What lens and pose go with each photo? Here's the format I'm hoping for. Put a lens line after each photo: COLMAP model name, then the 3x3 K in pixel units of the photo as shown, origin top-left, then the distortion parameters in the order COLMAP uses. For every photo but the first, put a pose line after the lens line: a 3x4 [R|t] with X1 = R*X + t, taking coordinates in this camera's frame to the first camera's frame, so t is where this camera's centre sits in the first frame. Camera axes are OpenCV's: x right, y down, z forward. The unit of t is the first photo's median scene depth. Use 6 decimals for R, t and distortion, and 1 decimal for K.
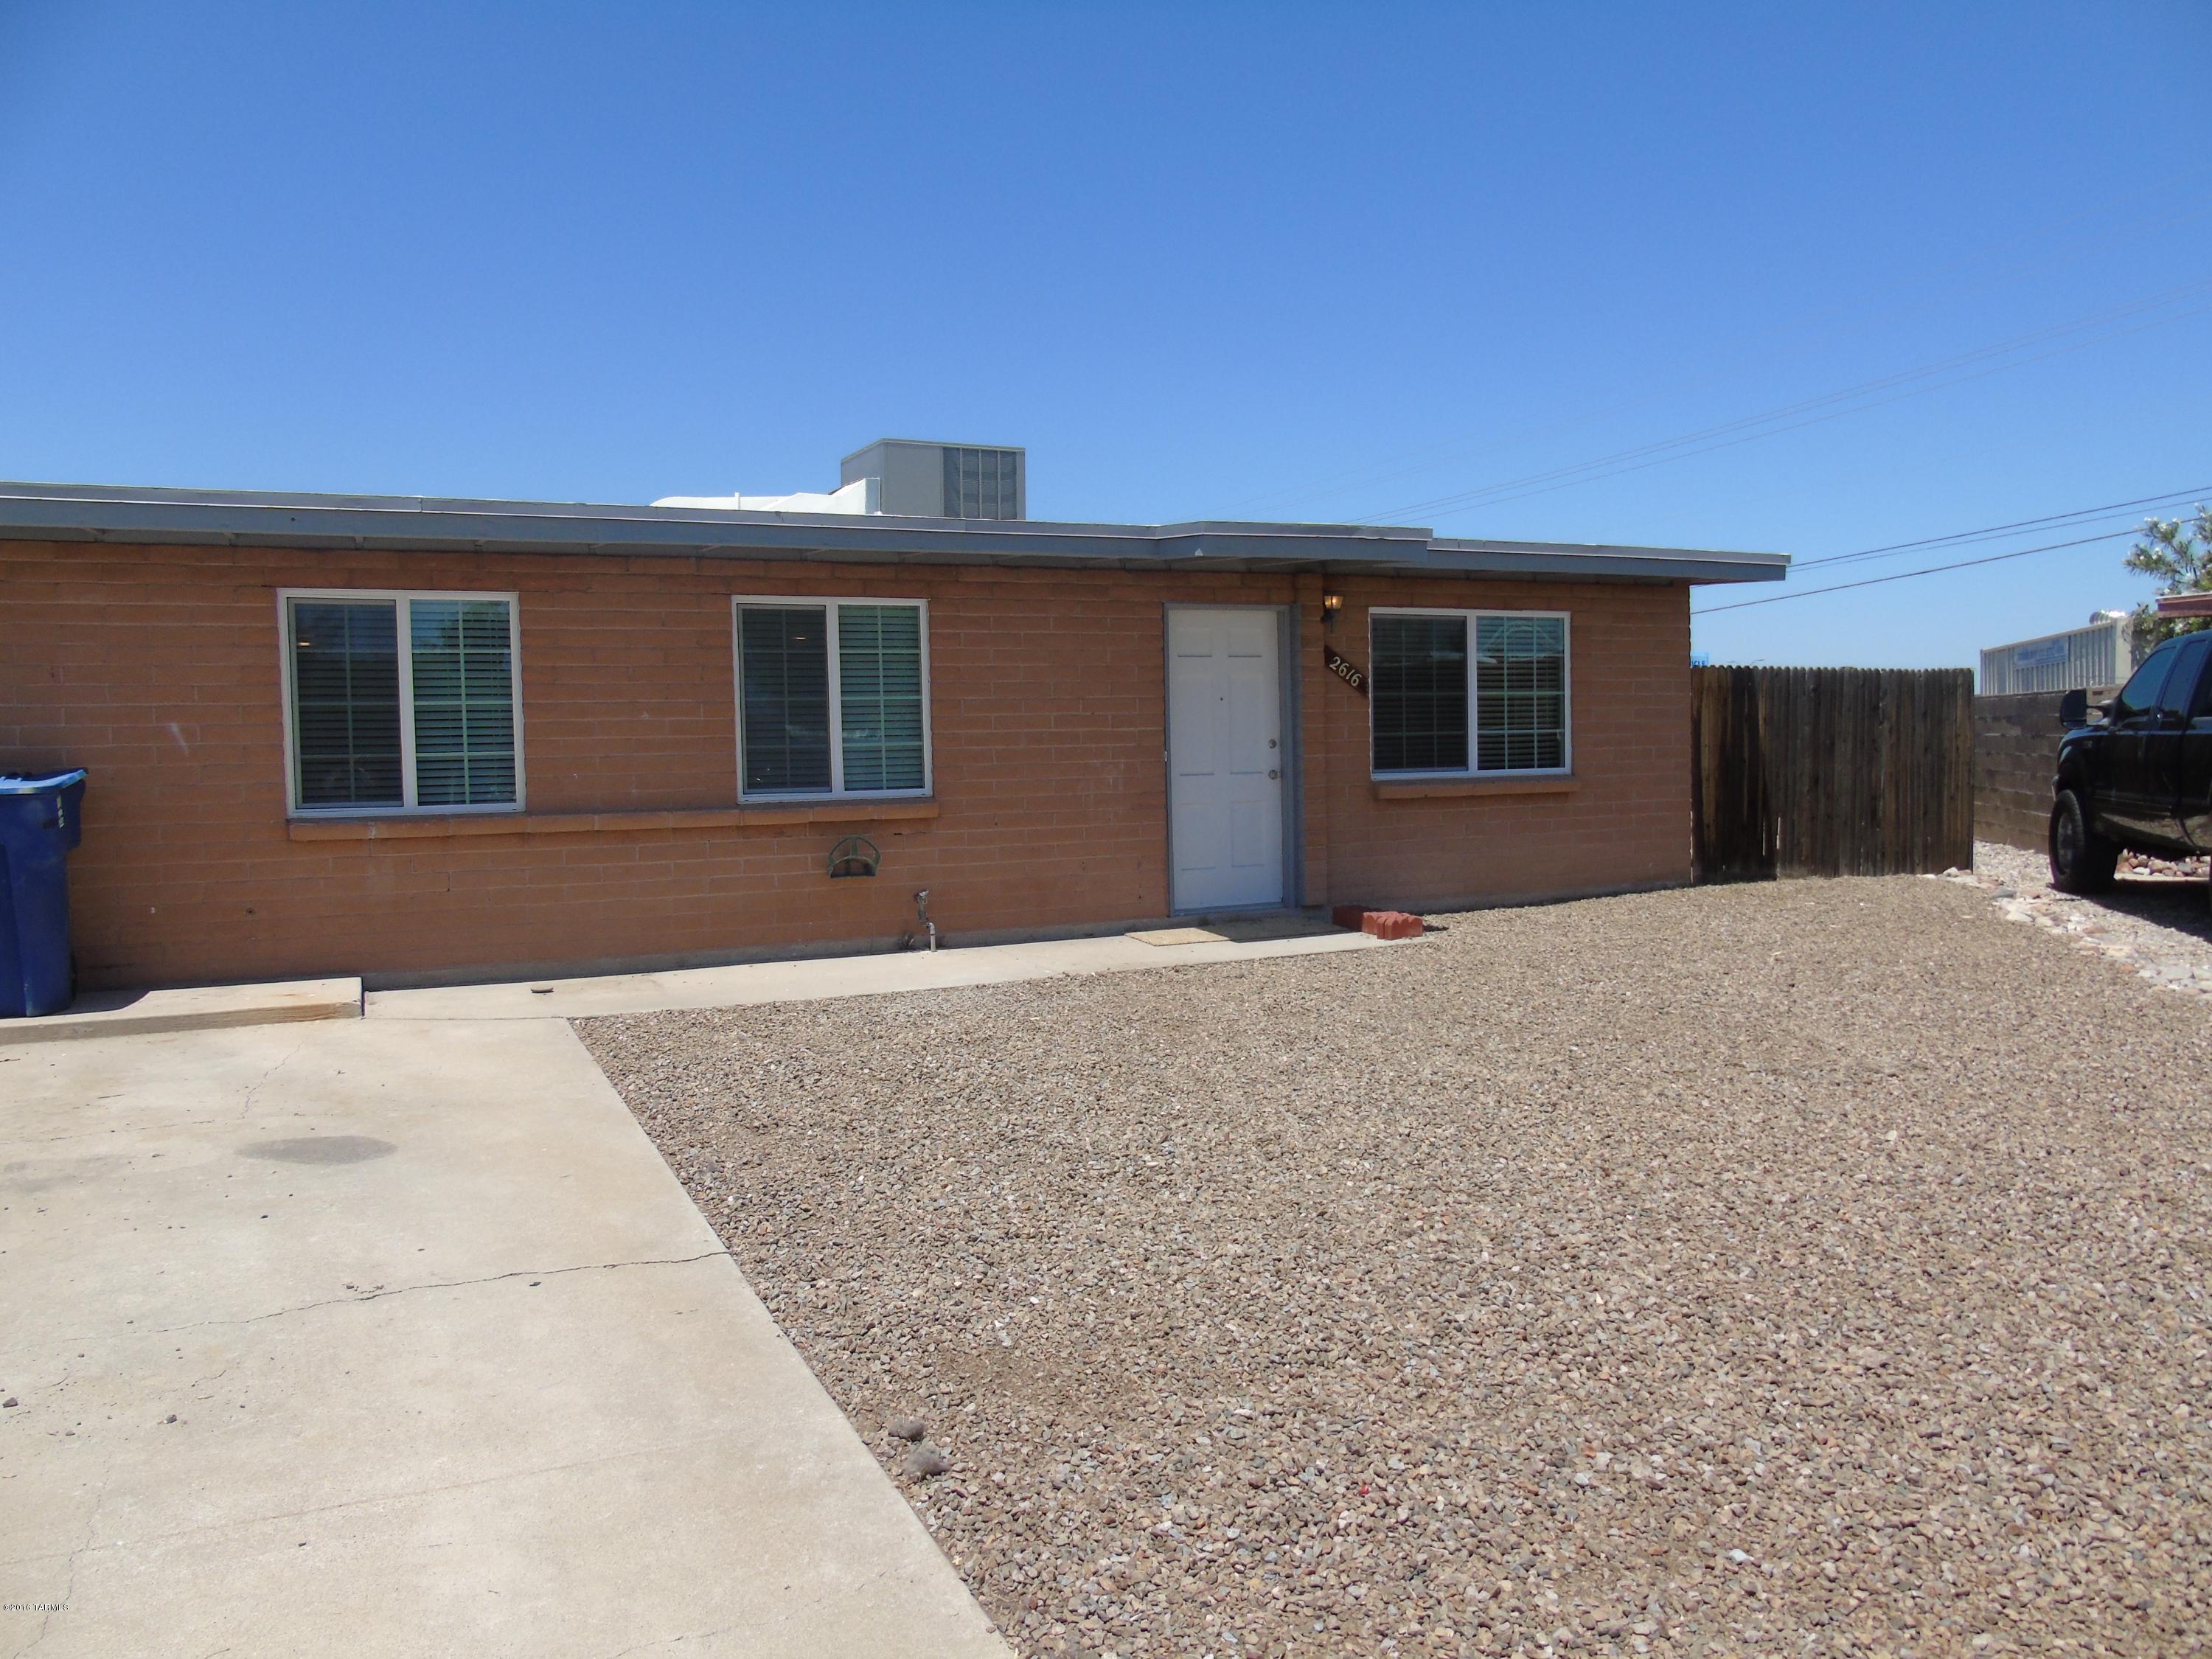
lens RADIAL K [[1623.3, 0, 1107.2], [0, 1623.3, 832.6], [0, 0, 1]] dist [-0.035975, 0.037057]
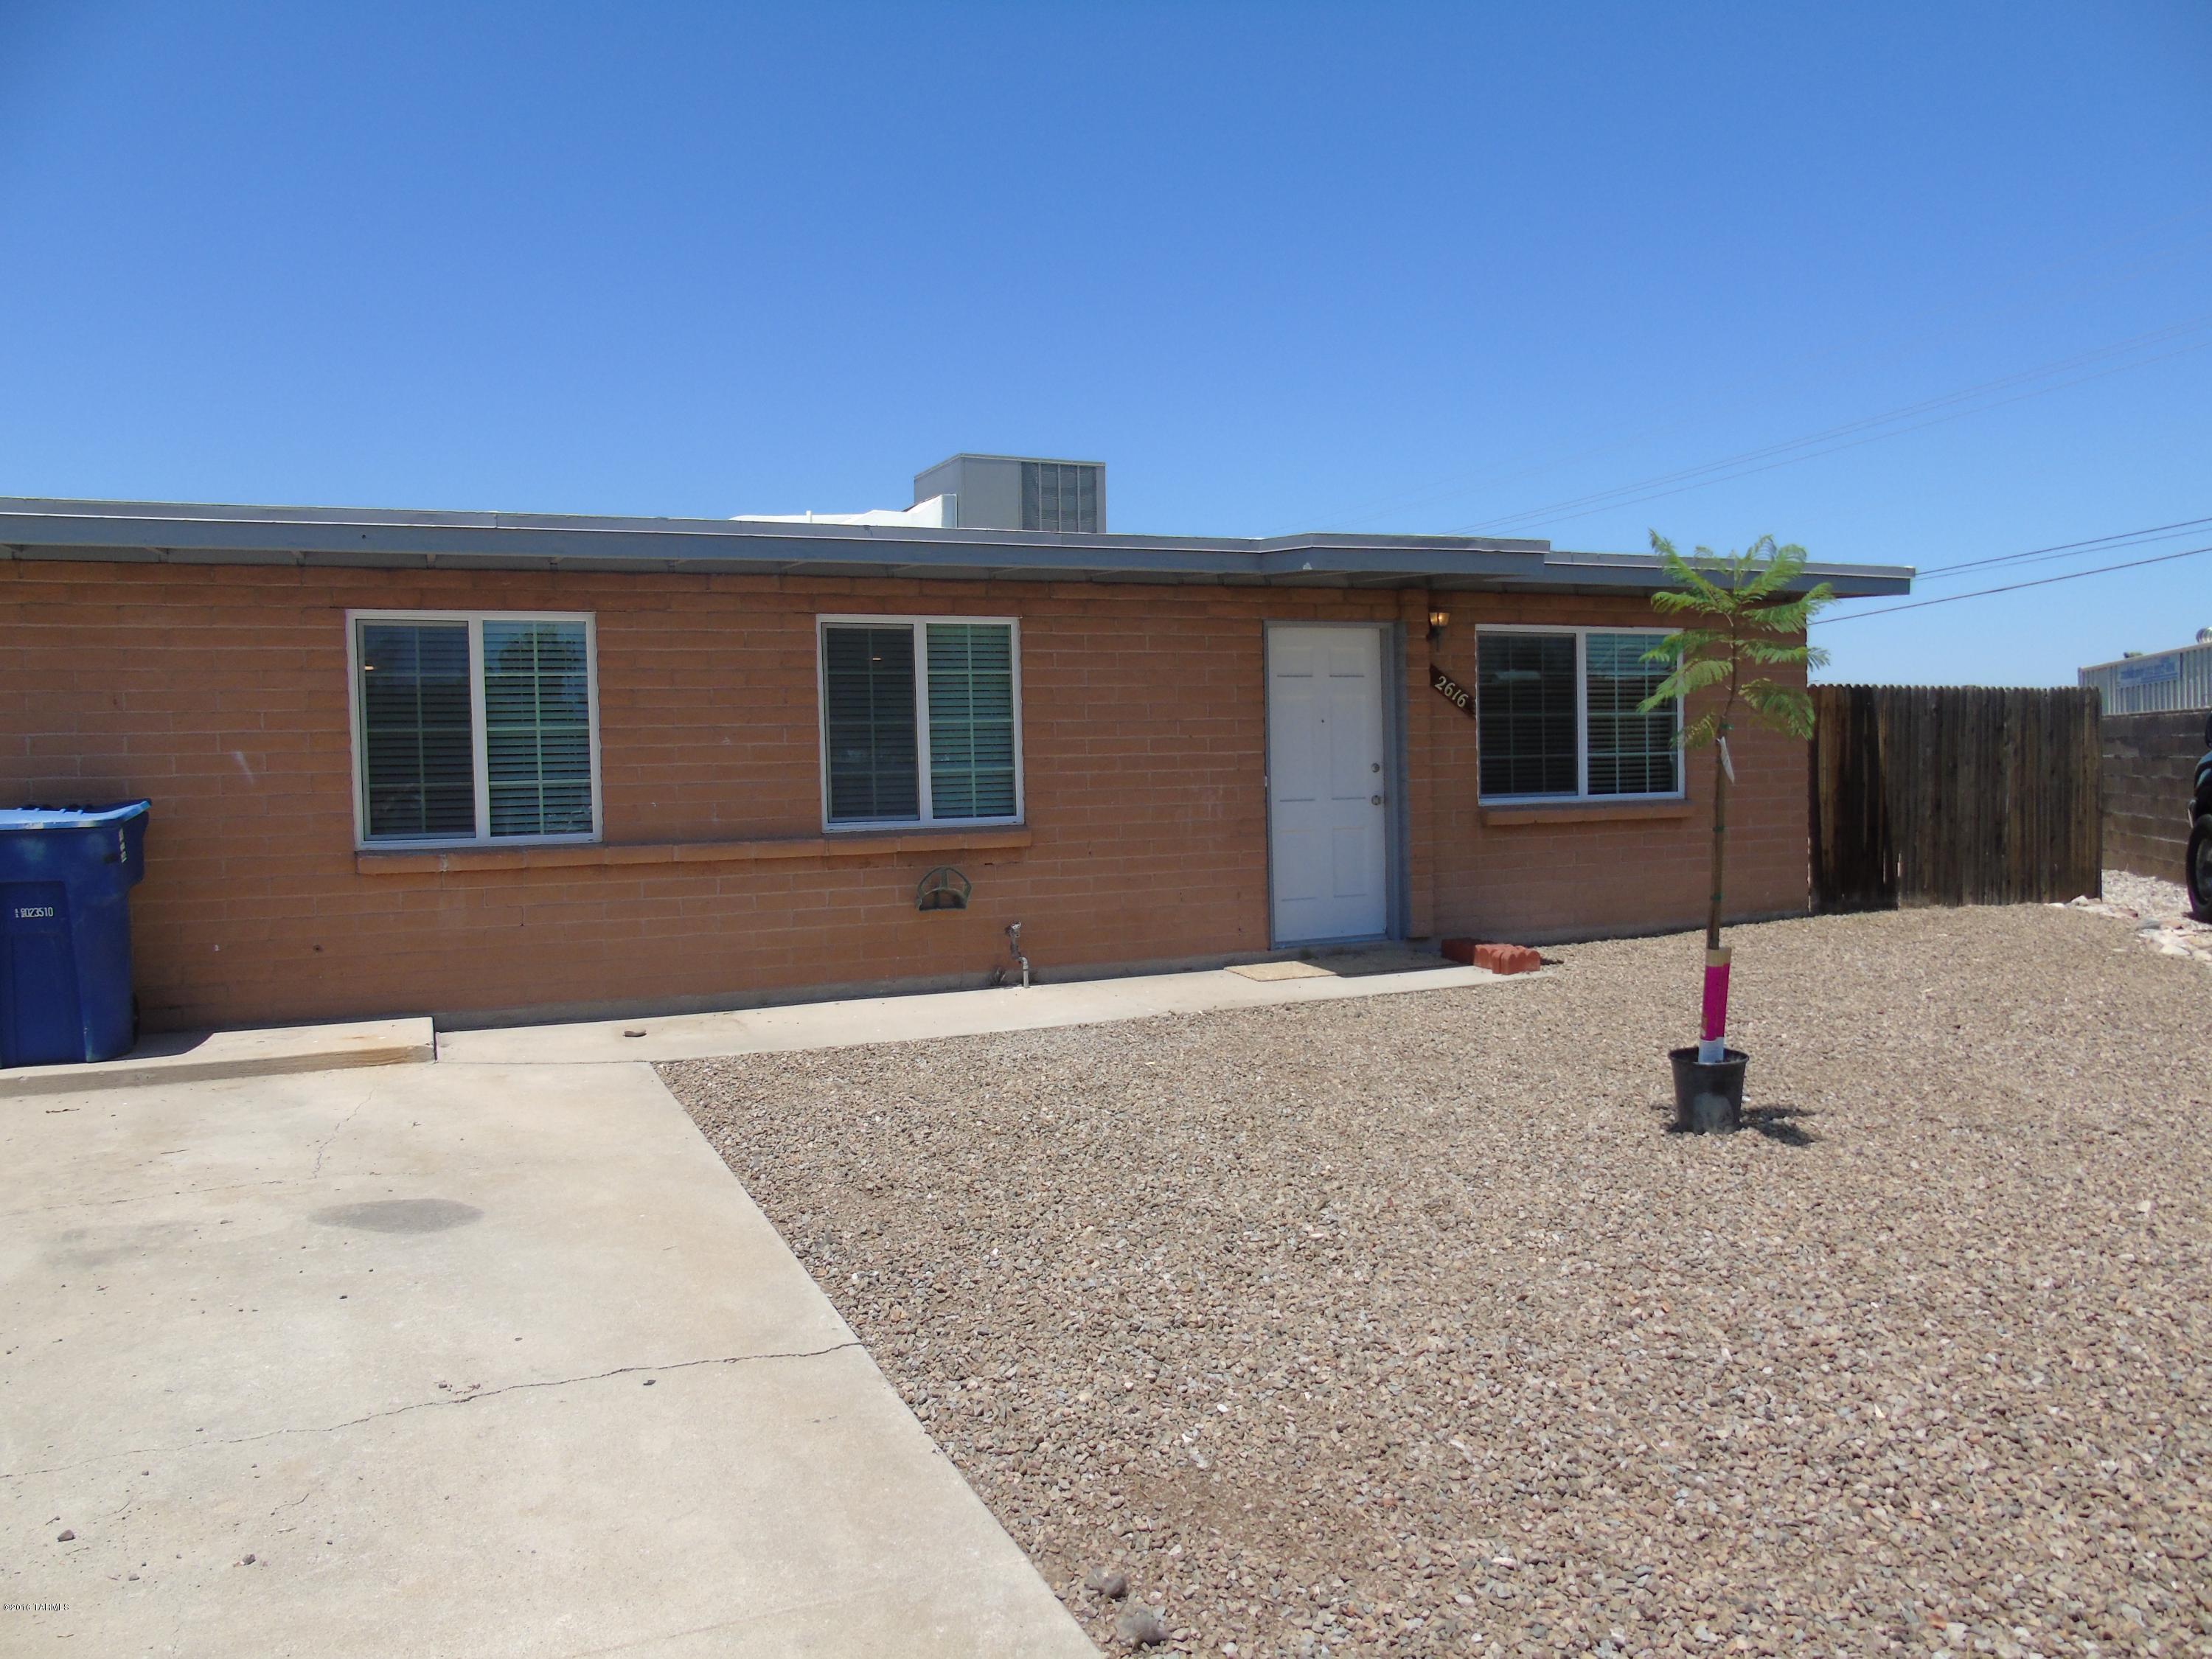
lens RADIAL K [[1623.3, 0, 1110.5], [0, 1623.3, 840.6], [0, 0, 1]] dist [-0.035975, 0.037057]
pose [[0.999681, -0.002301, -0.025143, -0.037500], [0.002054, 0.999949, -0.009855, -0.003933], [0.025164, 0.009800, 0.999635, 0.056241]]
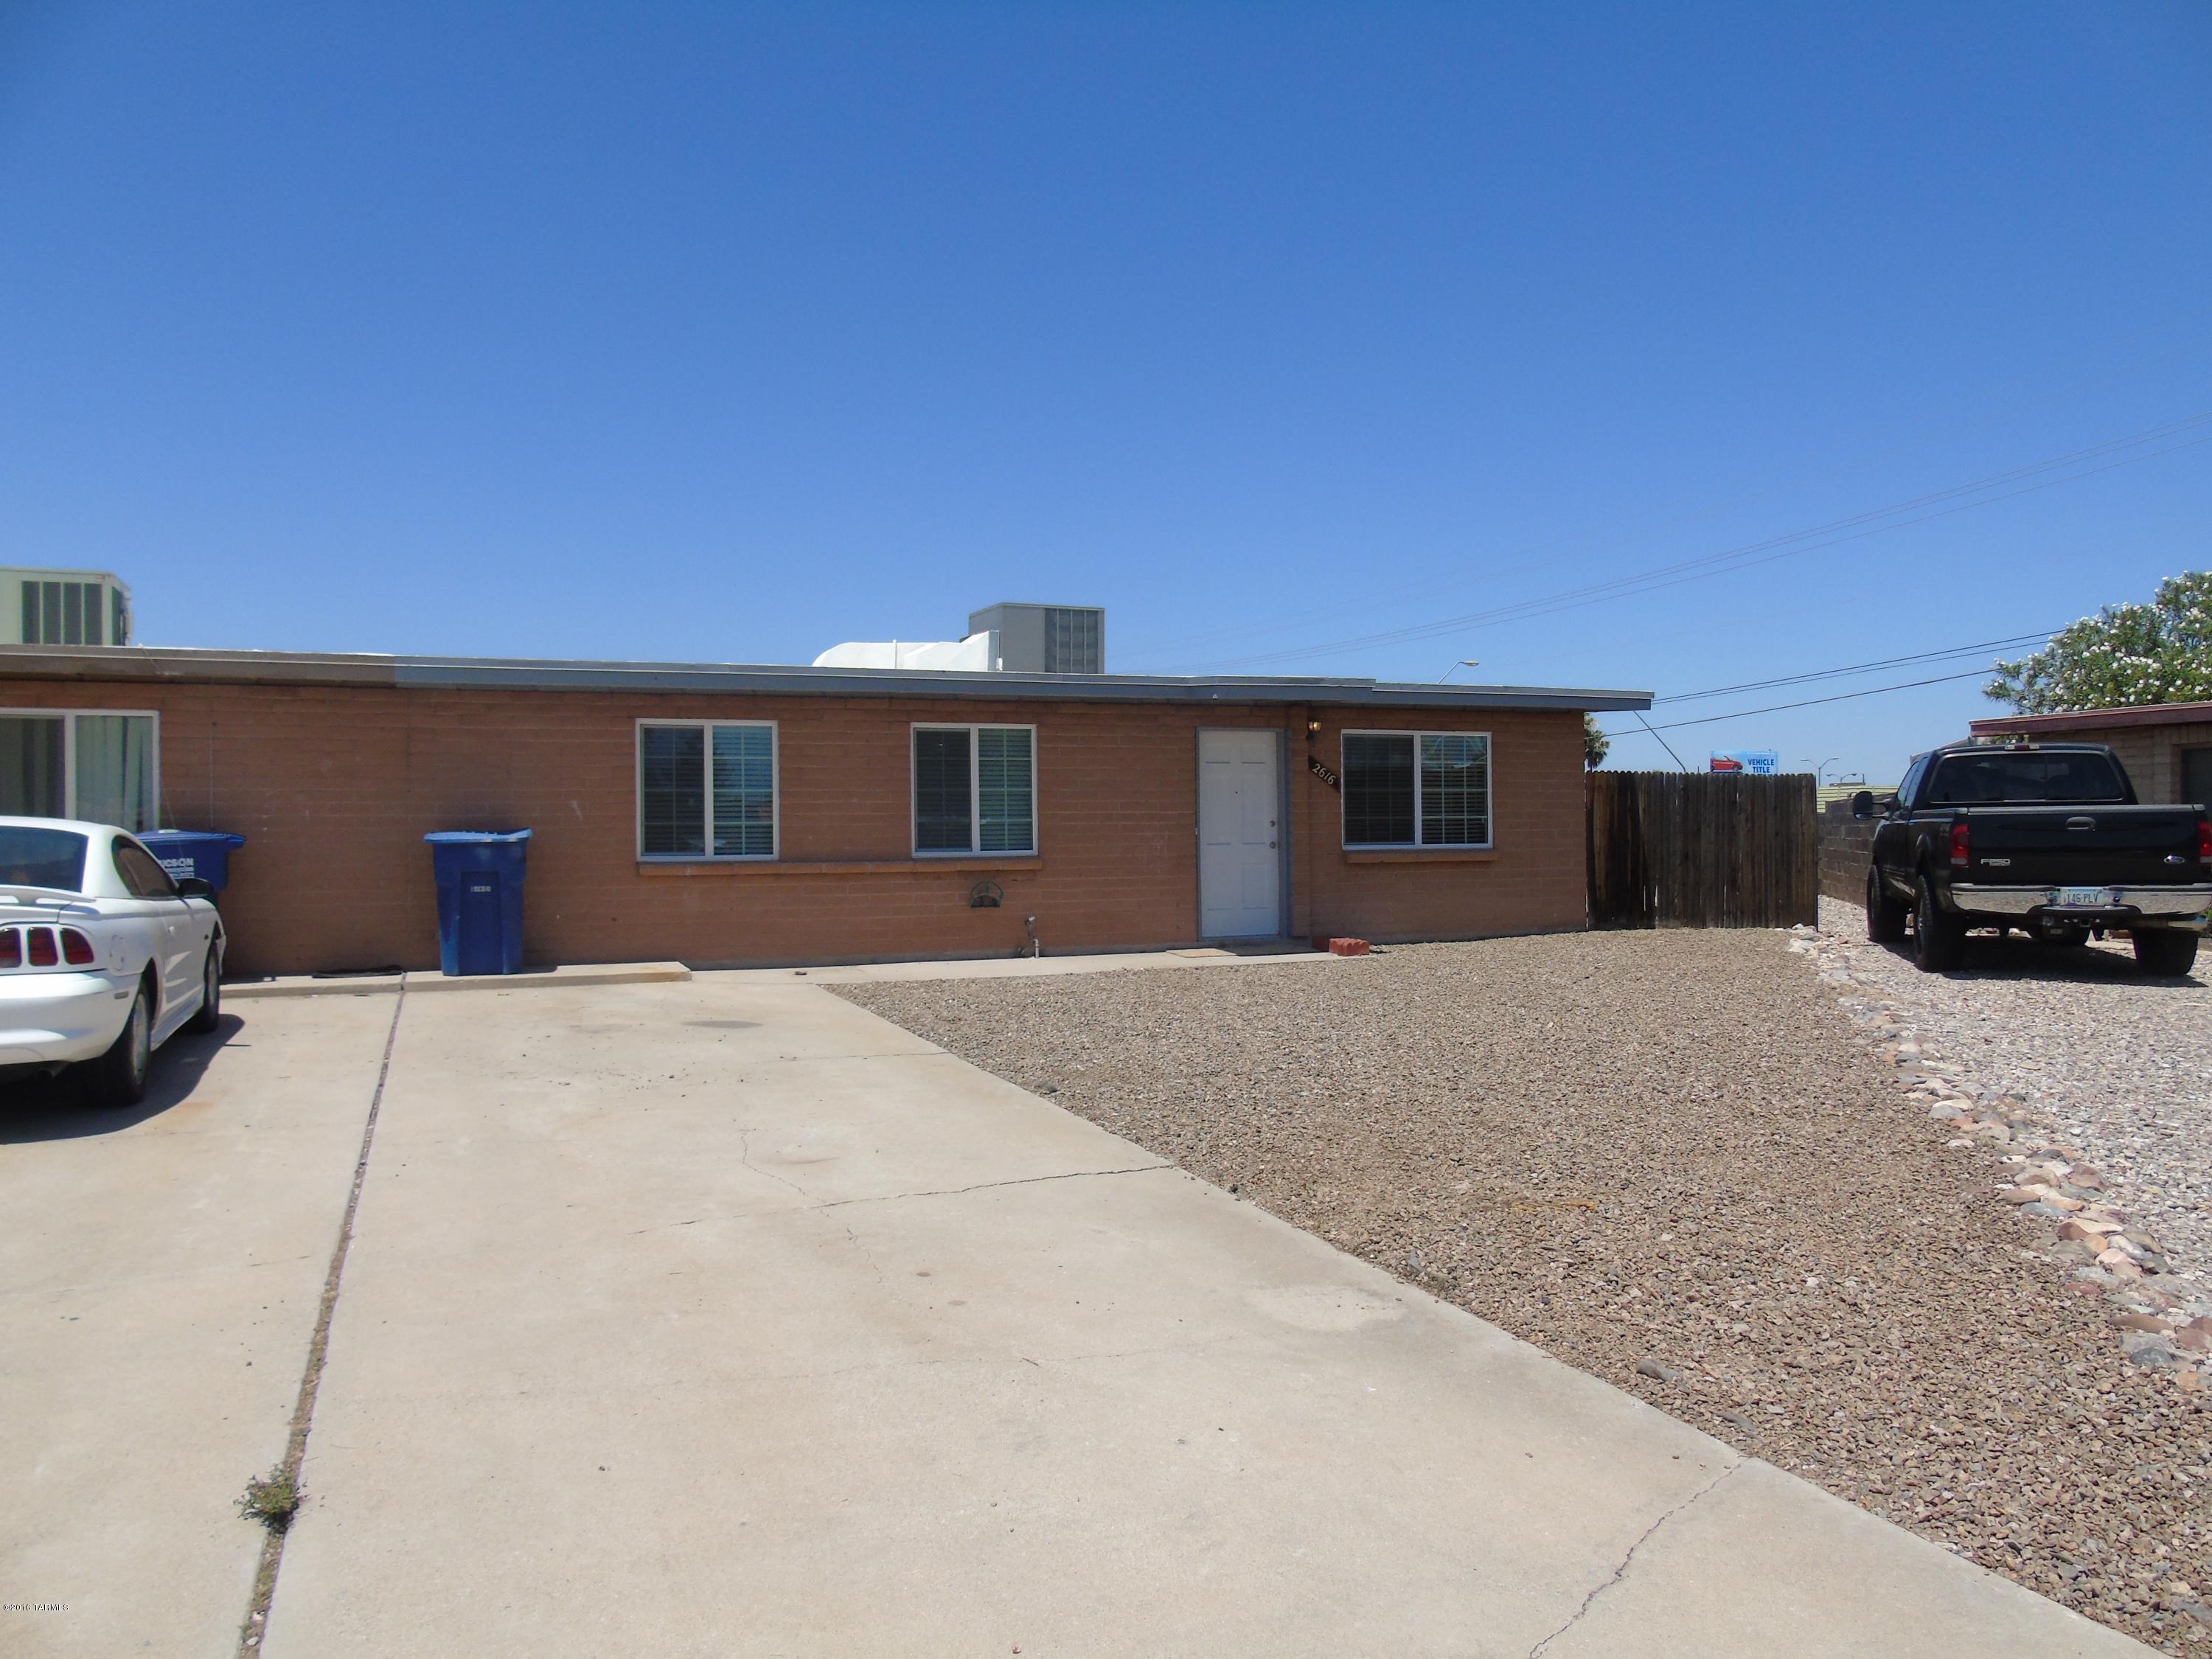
lens RADIAL K [[1623.3, 0, 1111.1], [0, 1623.3, 823.9], [0, 0, 1]] dist [-0.035975, 0.037057]
pose [[0.998756, 0.009113, -0.049019, 0.037343], [-0.012169, 0.997977, -0.062408, 0.046738], [0.048351, 0.062927, 0.996846, -0.558218]]
